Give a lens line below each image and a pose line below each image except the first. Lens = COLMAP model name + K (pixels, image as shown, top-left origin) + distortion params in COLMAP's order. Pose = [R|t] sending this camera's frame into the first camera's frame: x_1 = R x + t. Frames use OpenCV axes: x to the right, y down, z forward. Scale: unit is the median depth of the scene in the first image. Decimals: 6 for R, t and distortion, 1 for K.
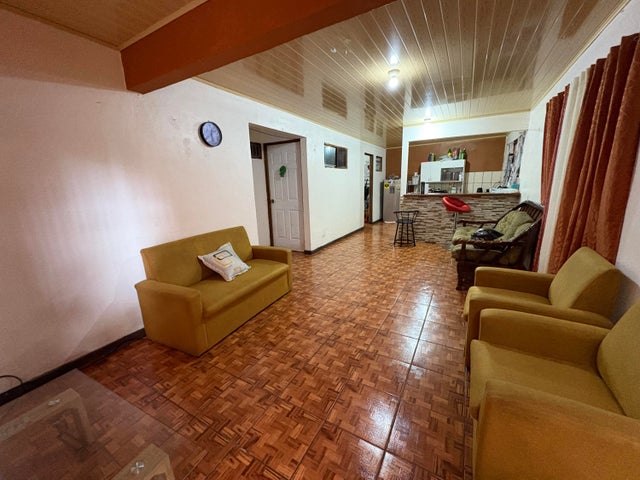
lens RADIAL K [[256.2, 0, 318.2], [0, 256.2, 241.7], [0, 0, 1]] dist [0.002612, 0.000759]
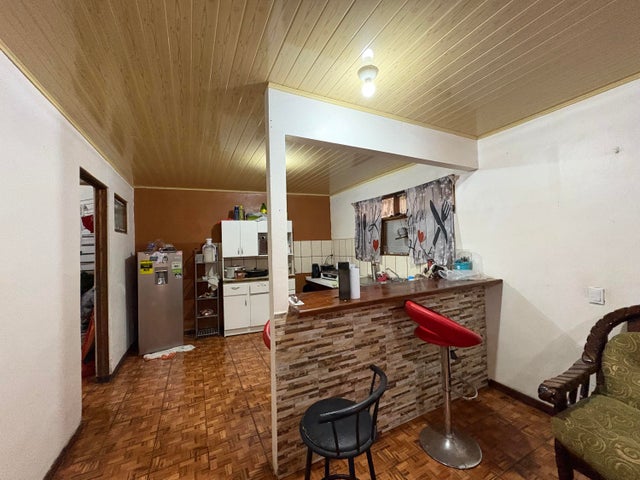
lens RADIAL K [[256.2, 0, 317.1], [0, 256.2, 242.5], [0, 0, 1]] dist [0.002612, 0.000759]
pose [[0.559115, 0.020945, 0.828825, 0.075957], [0.193788, 0.968688, -0.155207, -0.141794], [-0.806124, 0.247395, 0.537549, 0.555480]]
